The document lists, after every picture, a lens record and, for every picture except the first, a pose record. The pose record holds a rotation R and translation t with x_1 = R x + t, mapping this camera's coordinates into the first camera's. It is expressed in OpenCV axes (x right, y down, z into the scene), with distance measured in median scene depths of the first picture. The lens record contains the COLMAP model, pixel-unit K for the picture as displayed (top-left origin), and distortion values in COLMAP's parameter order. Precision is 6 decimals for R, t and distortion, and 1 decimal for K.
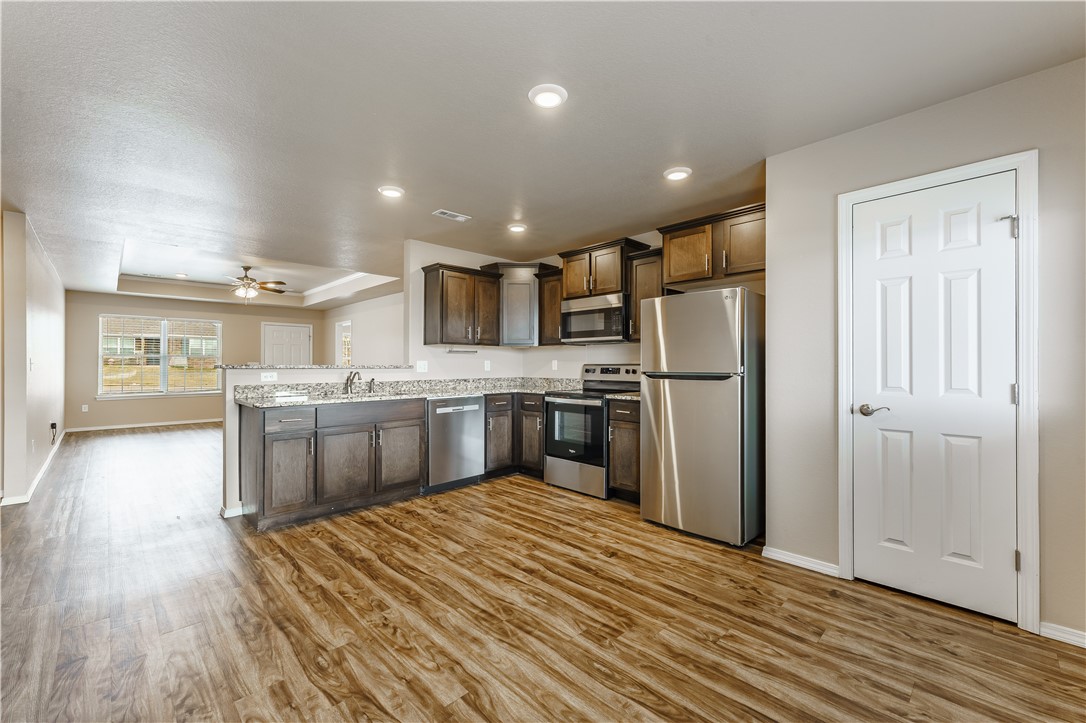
lens RADIAL K [[452.5, 0, 553.6], [0, 452.5, 360.7], [0, 0, 1]] dist [-0.000577, -0.000705]
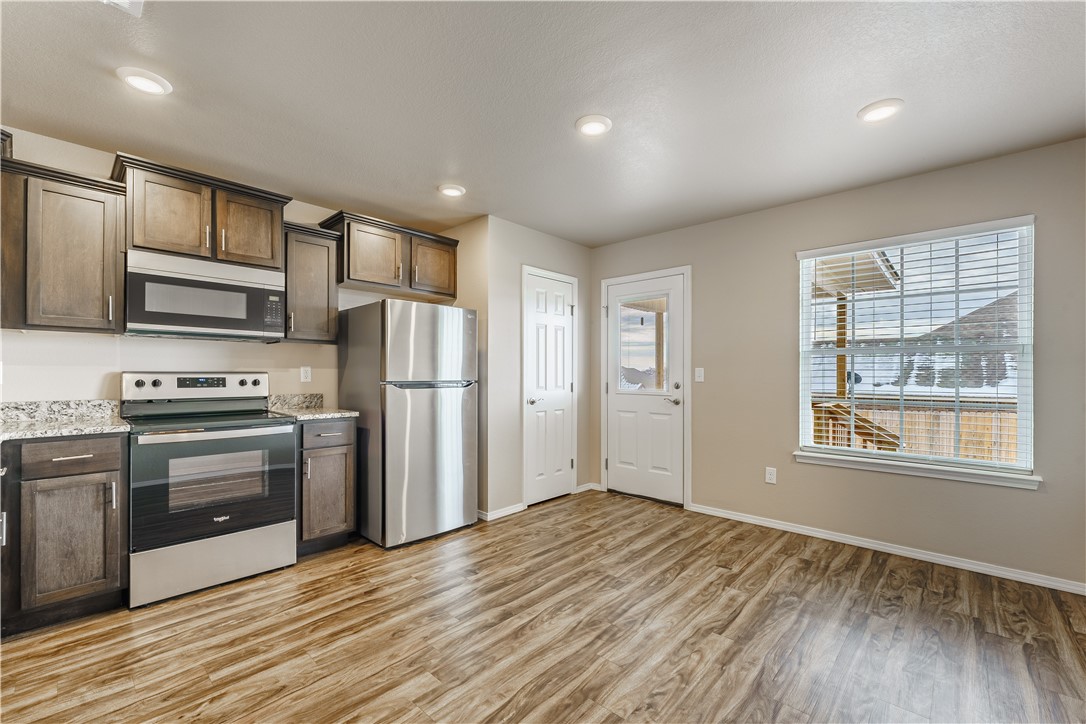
lens RADIAL K [[452.5, 0, 545.8], [0, 452.5, 371.3], [0, 0, 1]] dist [-0.000577, -0.000705]
pose [[-0.037717, 0.003982, 0.999281, -0.655236], [-0.012659, 0.999910, -0.004462, 0.004843], [-0.999208, -0.012818, -0.037663, 0.692125]]
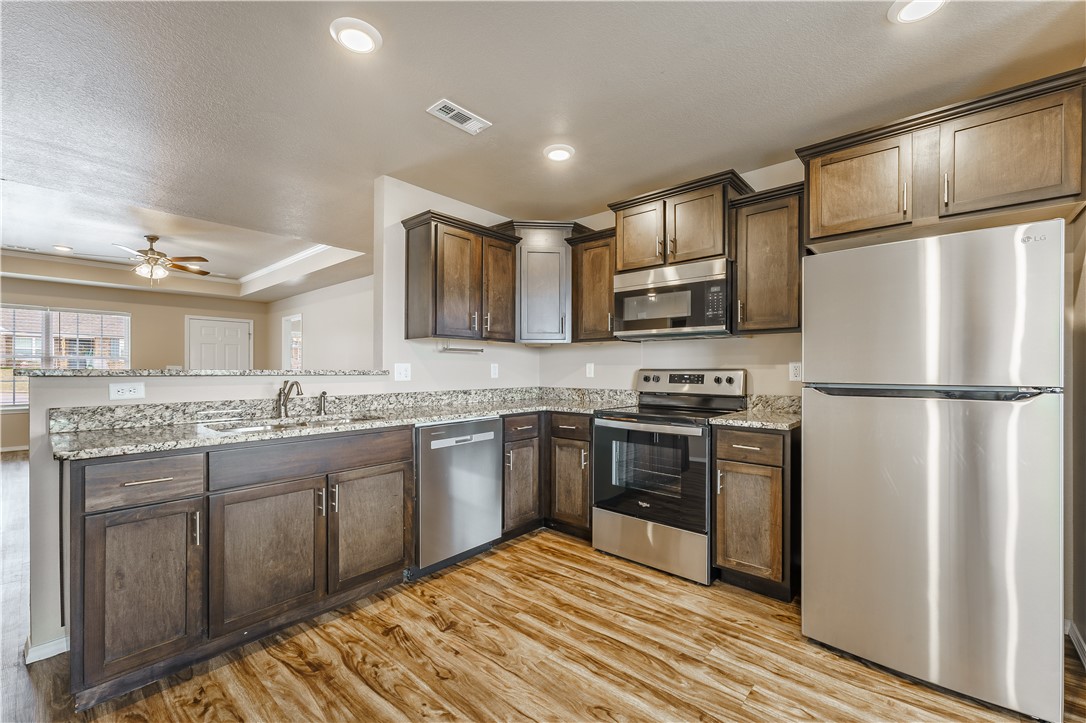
lens RADIAL K [[452.5, 0, 548.8], [0, 452.5, 369.8], [0, 0, 1]] dist [-0.000577, -0.000705]
pose [[0.997799, 0.001885, 0.066280, -0.158040], [-0.002486, 0.999957, 0.008983, 0.004097], [-0.066260, -0.009128, 0.997761, 0.426951]]
